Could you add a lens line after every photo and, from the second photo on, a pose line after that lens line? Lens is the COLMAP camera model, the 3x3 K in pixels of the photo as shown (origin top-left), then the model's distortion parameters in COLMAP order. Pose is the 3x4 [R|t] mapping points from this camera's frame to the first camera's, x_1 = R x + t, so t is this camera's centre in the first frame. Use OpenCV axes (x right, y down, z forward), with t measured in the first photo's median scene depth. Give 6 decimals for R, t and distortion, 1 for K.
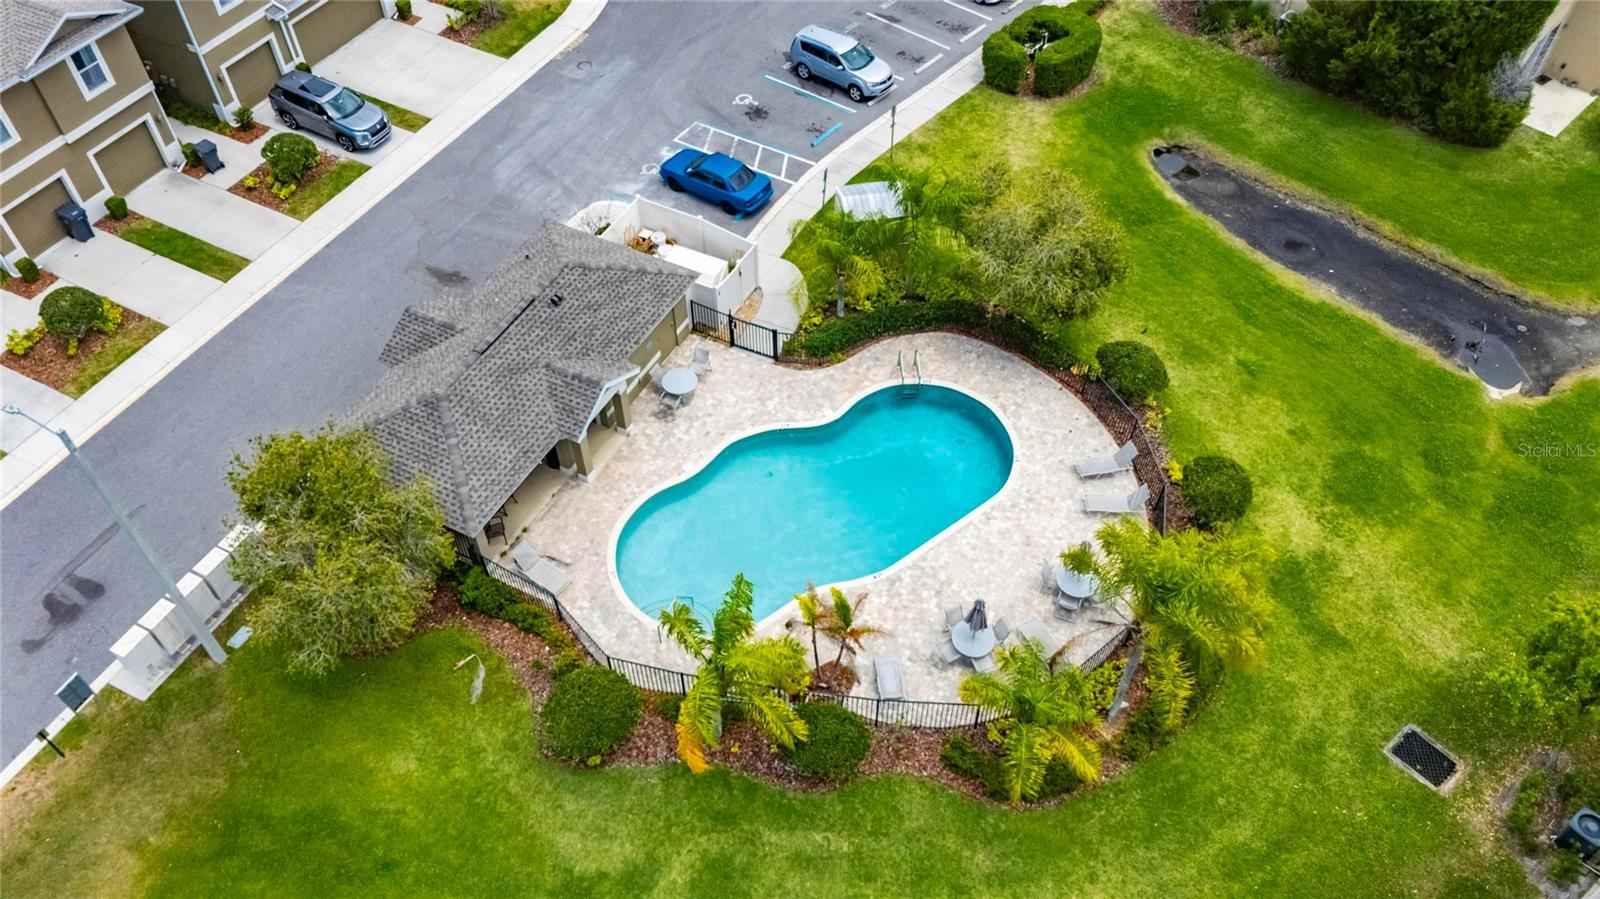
lens RADIAL K [[1182.1, 0, 807.0], [0, 1182.1, 447.9], [0, 0, 1]] dist [0.057877, -0.052182]
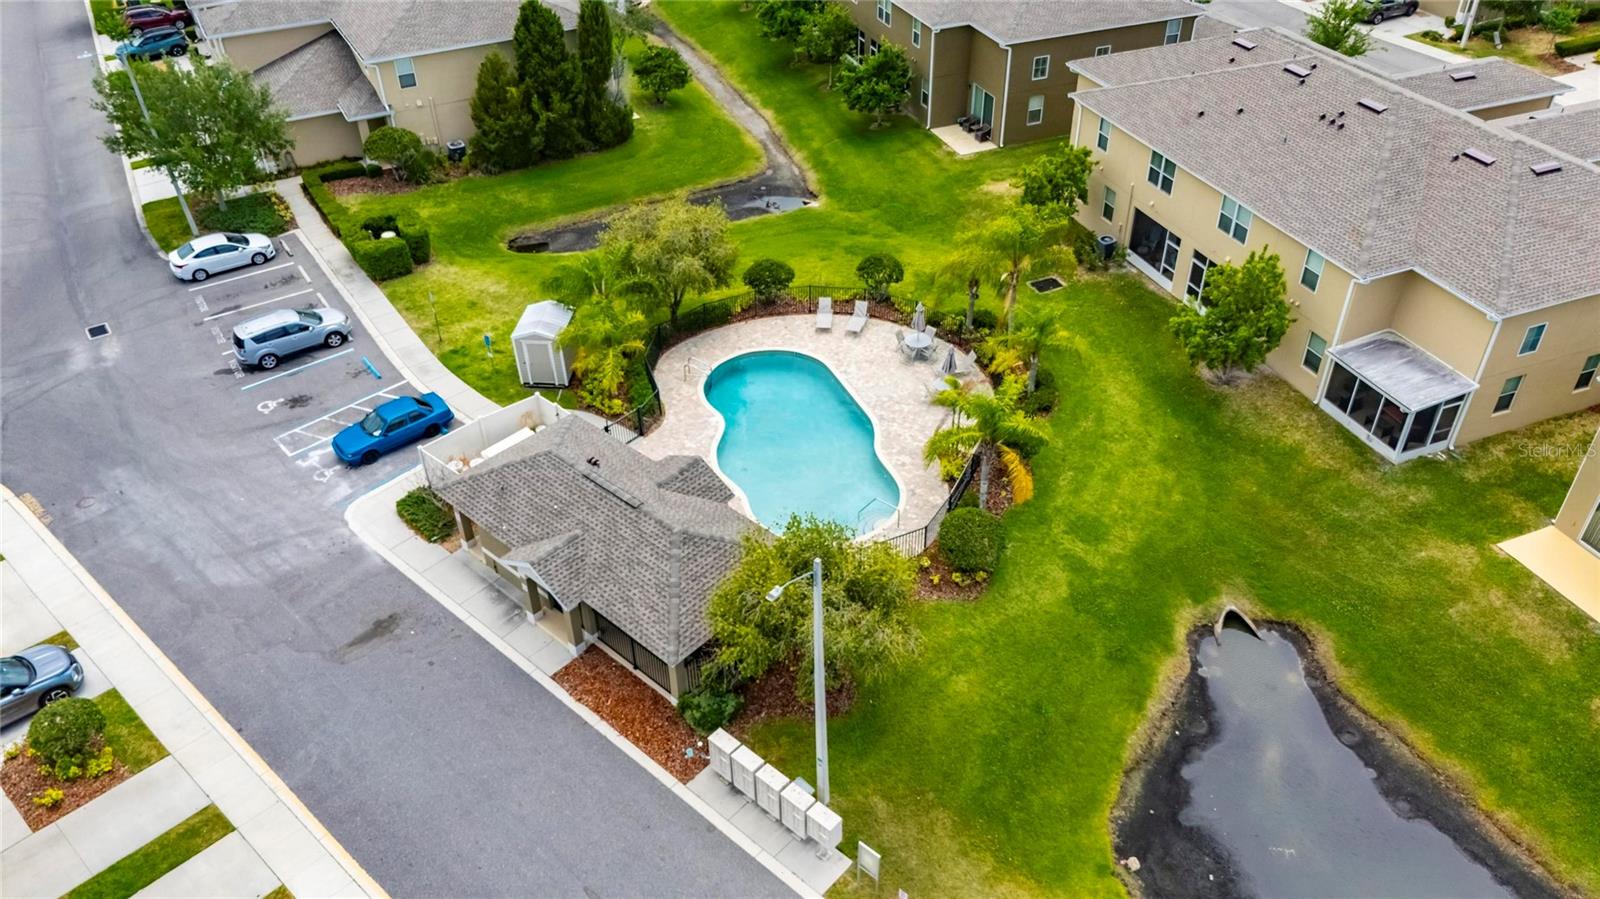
lens RADIAL K [[1182.1, 0, 807.0], [0, 1182.1, 447.9], [0, 0, 1]] dist [0.057877, -0.052182]
pose [[0.267079, -0.583047, 0.767284, -0.826339], [0.733724, 0.639215, 0.230333, -0.200540], [-0.624755, 0.501458, 0.598516, 0.177320]]
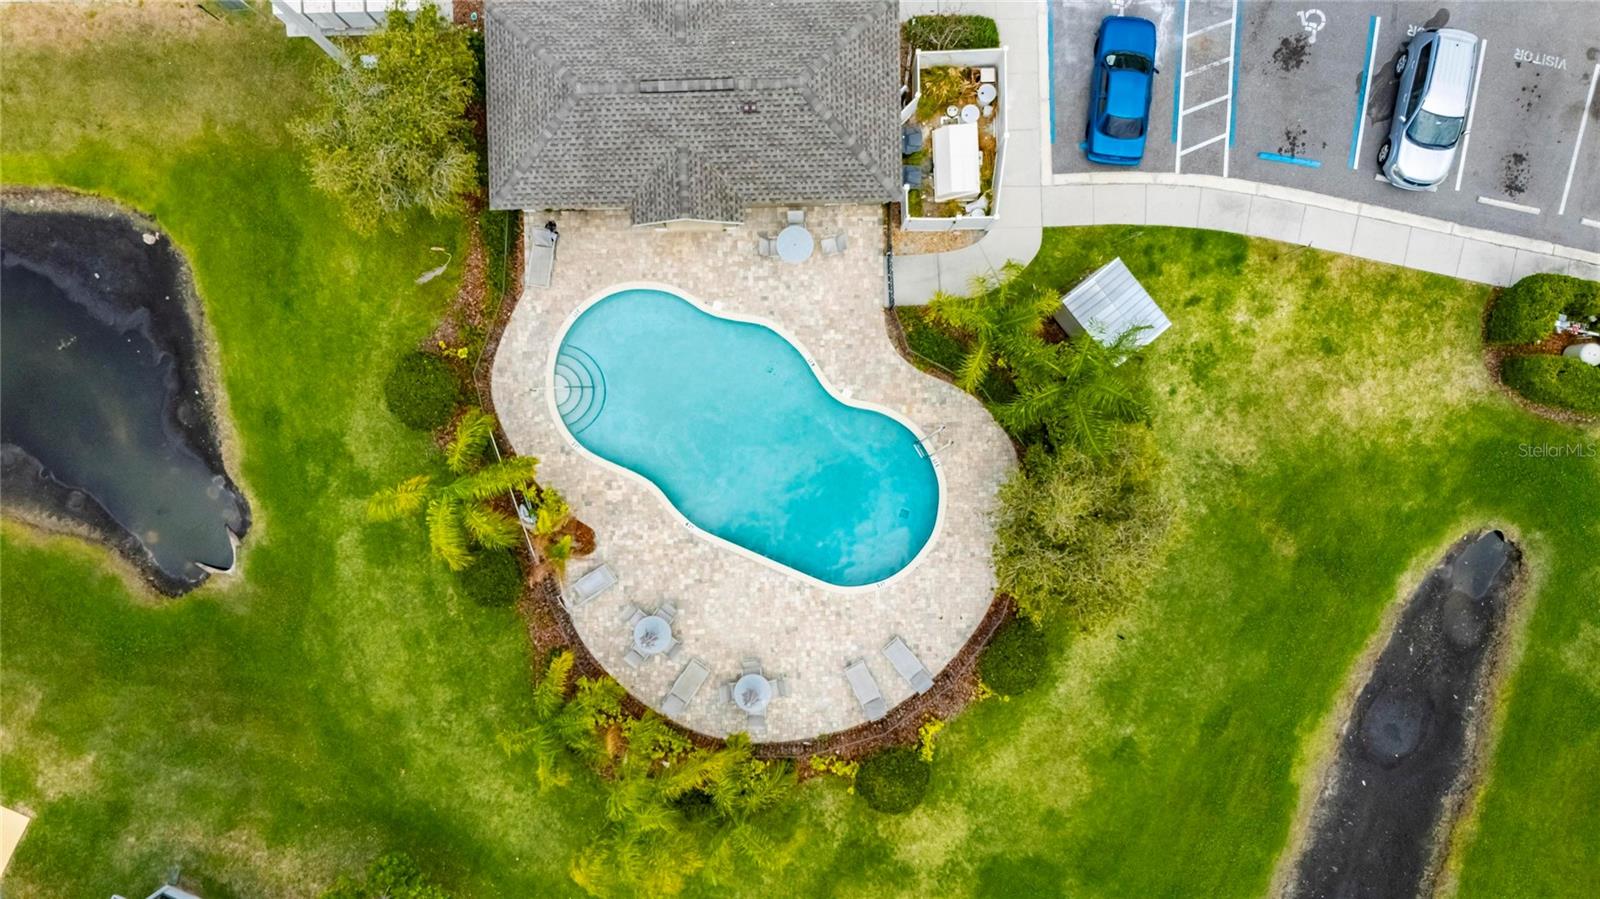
lens RADIAL K [[1182.1, 0, 807.0], [0, 1182.1, 447.9], [0, 0, 1]] dist [0.057877, -0.052182]
pose [[0.473154, 0.880980, 0.000869, 0.036837], [-0.664496, 0.356237, 0.656918, -0.559952], [0.578422, -0.311401, 0.753962, 0.200320]]
